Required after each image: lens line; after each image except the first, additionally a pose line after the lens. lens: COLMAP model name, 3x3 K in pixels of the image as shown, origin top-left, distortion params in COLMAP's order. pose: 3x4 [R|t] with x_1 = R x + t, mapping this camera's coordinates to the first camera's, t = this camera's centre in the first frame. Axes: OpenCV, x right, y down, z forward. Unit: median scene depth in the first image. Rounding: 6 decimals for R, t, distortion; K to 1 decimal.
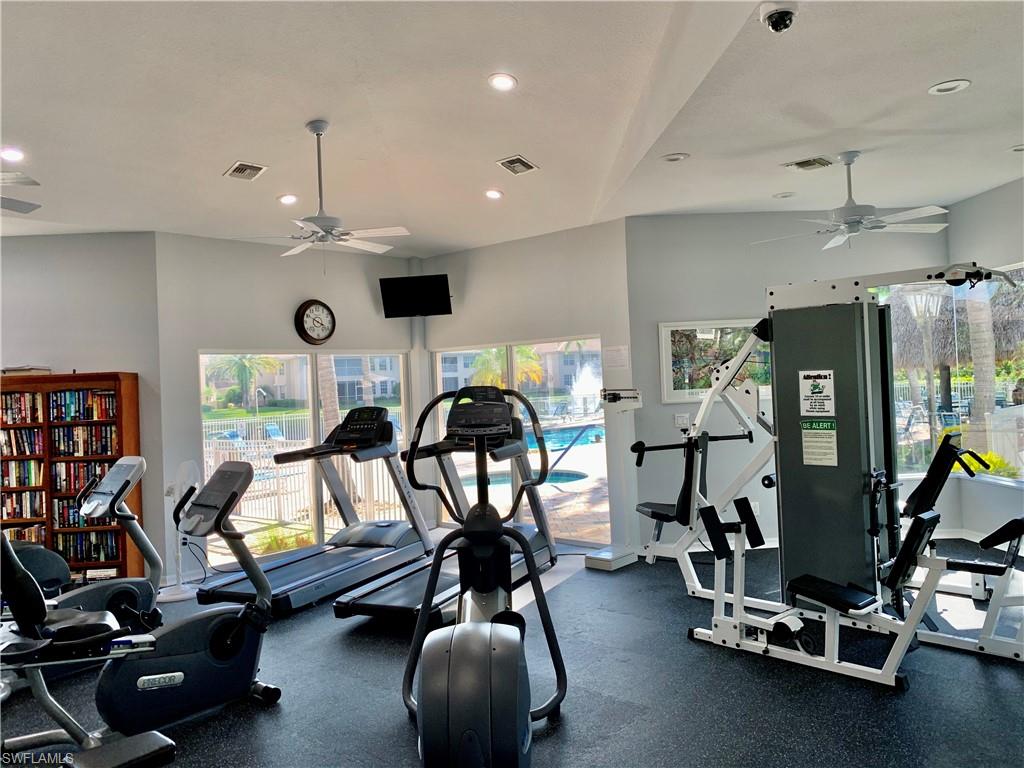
lens RADIAL K [[777.9, 0, 512.9], [0, 777.9, 373.5], [0, 0, 1]] dist [0.036406, -0.044961]
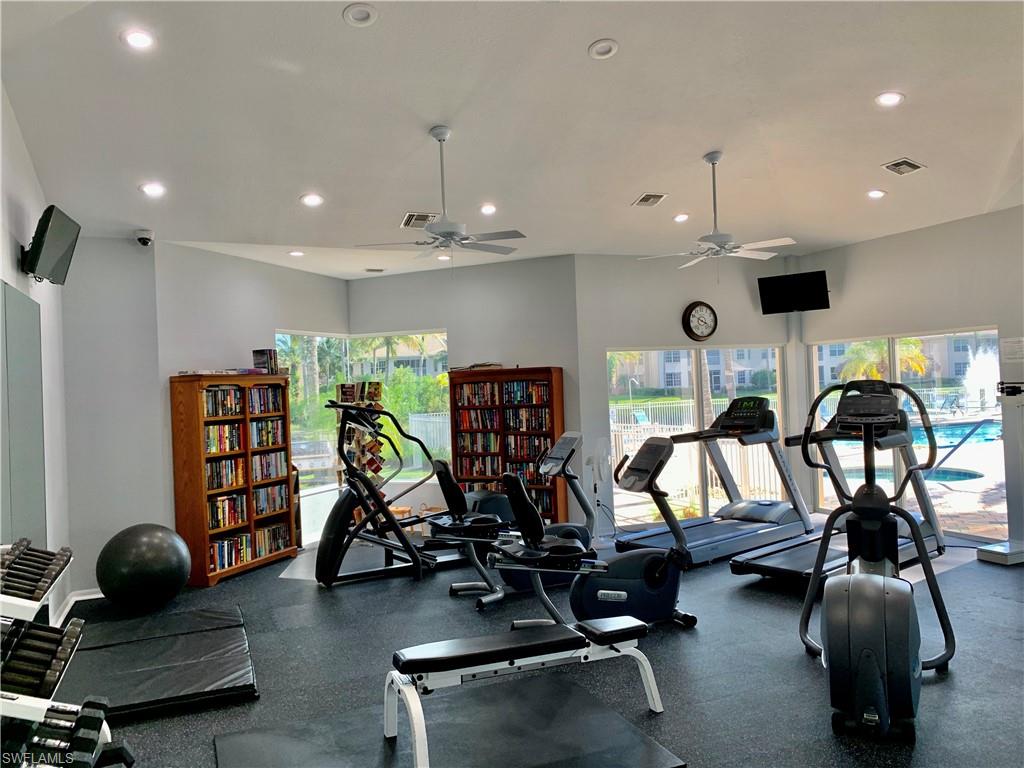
lens RADIAL K [[777.9, 0, 512.9], [0, 777.9, 373.5], [0, 0, 1]] dist [0.036406, -0.044961]
pose [[0.901378, 0.002044, -0.433028, -0.010394], [0.004038, 0.999906, 0.013126, -0.007173], [0.433014, -0.013580, 0.901285, -0.171097]]
